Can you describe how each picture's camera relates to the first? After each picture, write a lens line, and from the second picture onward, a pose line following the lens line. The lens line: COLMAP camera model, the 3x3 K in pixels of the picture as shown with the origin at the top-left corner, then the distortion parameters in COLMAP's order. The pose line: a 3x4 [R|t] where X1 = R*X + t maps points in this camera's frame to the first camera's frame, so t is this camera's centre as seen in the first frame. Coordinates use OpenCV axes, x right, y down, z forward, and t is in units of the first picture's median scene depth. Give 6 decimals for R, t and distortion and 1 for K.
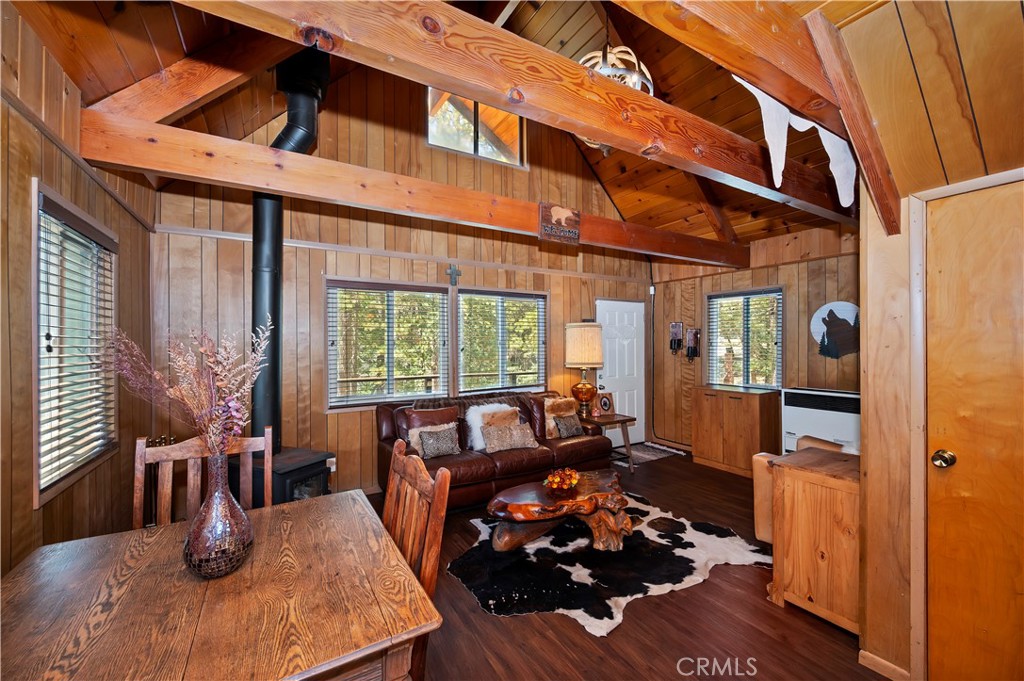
lens RADIAL K [[406.2, 0, 514.2], [0, 406.2, 340.7], [0, 0, 1]] dist [-0.001955, -0.000237]
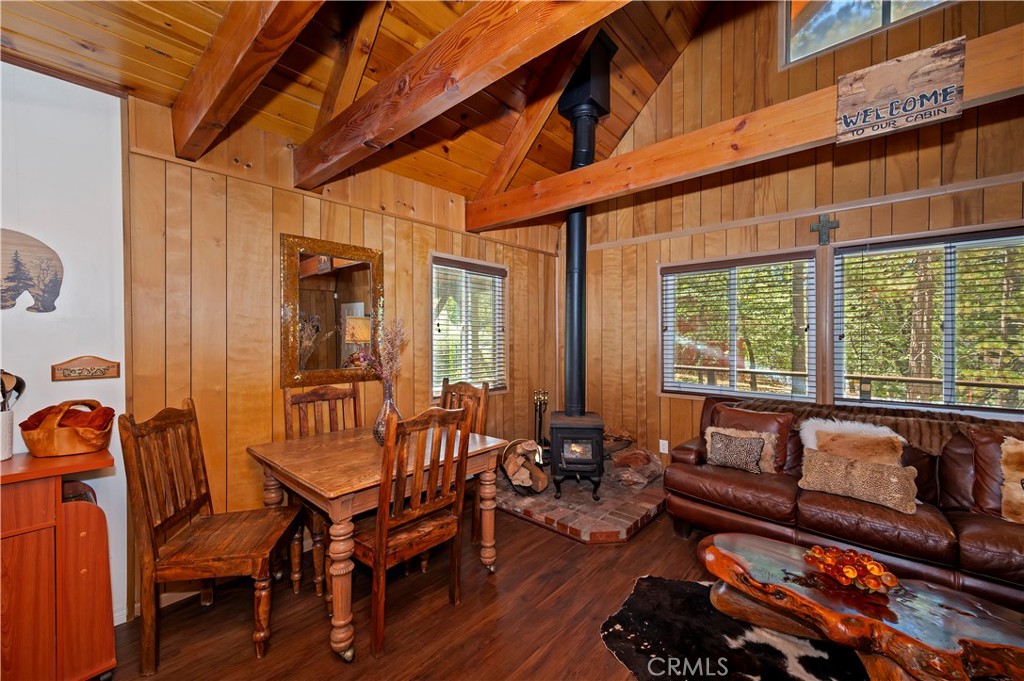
lens RADIAL K [[414.7, 0, 514.7], [0, 414.7, 337.2], [0, 0, 1]] dist [0.012899, 0.000010]
pose [[0.304472, 0.008192, -0.952486, 0.430258], [0.003829, 0.999944, 0.009825, 0.017012], [0.952514, -0.006638, 0.304424, 0.324827]]
